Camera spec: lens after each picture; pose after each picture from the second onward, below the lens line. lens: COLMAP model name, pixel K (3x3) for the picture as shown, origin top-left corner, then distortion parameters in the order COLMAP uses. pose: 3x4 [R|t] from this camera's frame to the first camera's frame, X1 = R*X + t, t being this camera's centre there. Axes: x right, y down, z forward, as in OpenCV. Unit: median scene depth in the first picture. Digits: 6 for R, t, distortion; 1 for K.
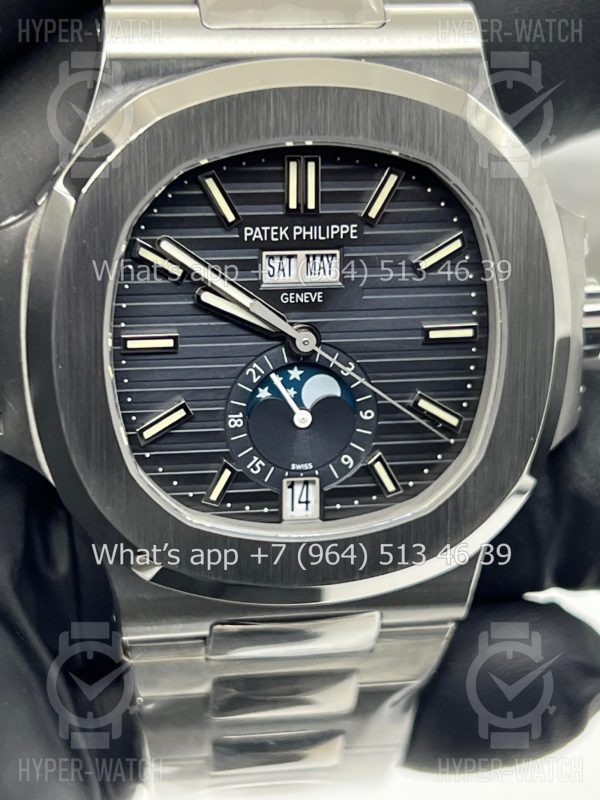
lens RADIAL K [[1845.6, 0, 300.0], [0, 1845.6, 400.0], [0, 0, 1]] dist [0.296359, -0.928764]
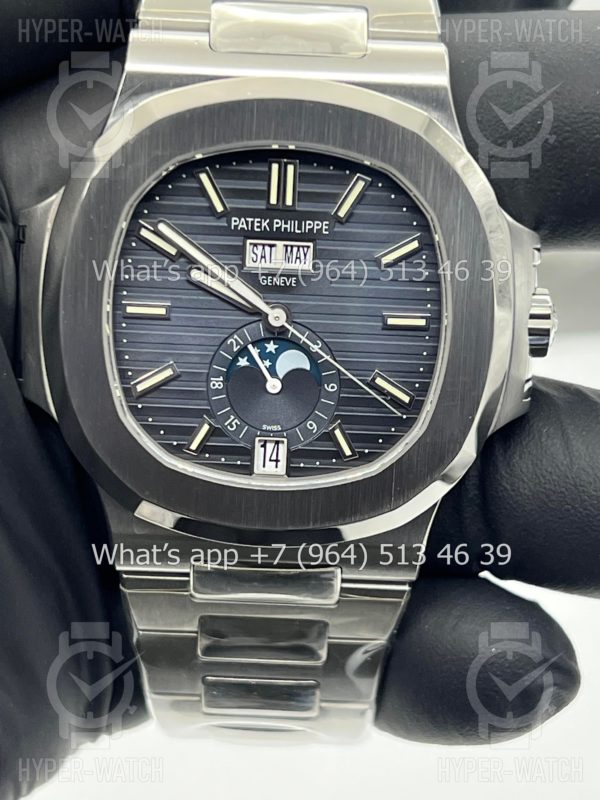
lens RADIAL K [[1845.6, 0, 300.0], [0, 1845.6, 400.0], [0, 0, 1]] dist [0.296359, -0.928764]
pose [[0.986331, 0.065640, -0.151139, 0.196450], [-0.077990, 0.993954, -0.077286, 0.109054], [0.145152, 0.088017, 0.985487, -0.148593]]
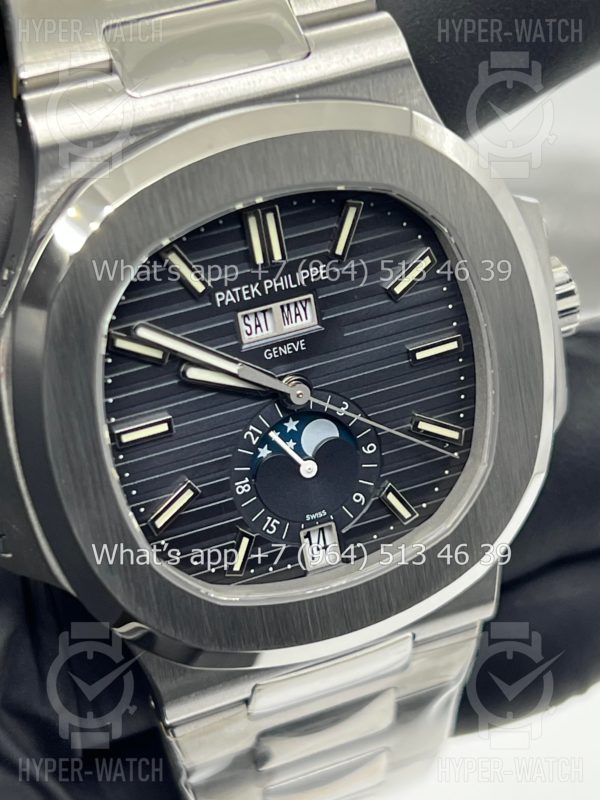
lens RADIAL K [[1845.6, 0, 300.0], [0, 1845.6, 400.0], [0, 0, 1]] dist [0.296359, -0.928764]
pose [[0.970541, -0.215528, 0.107695, -0.100819], [0.205972, 0.974104, 0.093254, -0.117925], [-0.125005, -0.068324, 0.989801, 0.039878]]
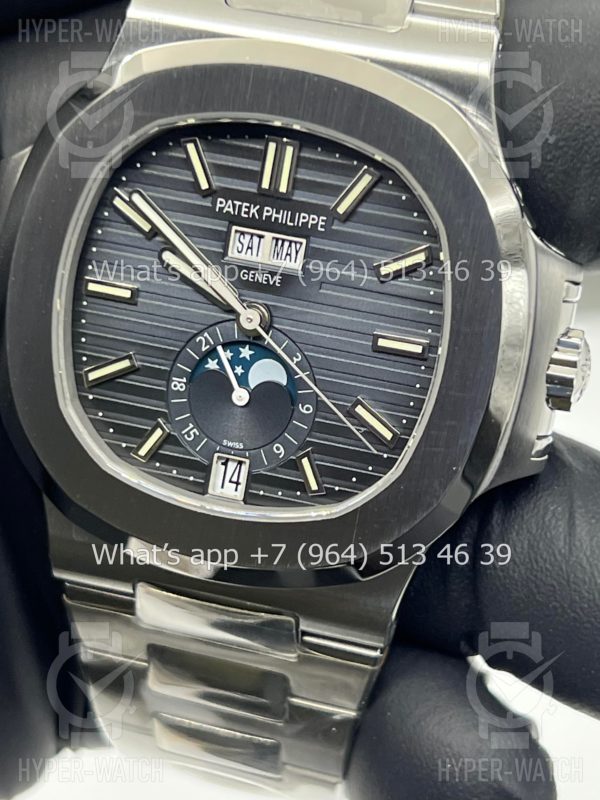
lens RADIAL K [[1845.6, 0, 300.0], [0, 1845.6, 400.0], [0, 0, 1]] dist [0.296359, -0.928764]
pose [[0.914990, 0.210272, -0.344352, 0.383025], [-0.239181, 0.970013, -0.043214, 0.048185], [0.324939, 0.121903, 0.937846, 0.062778]]
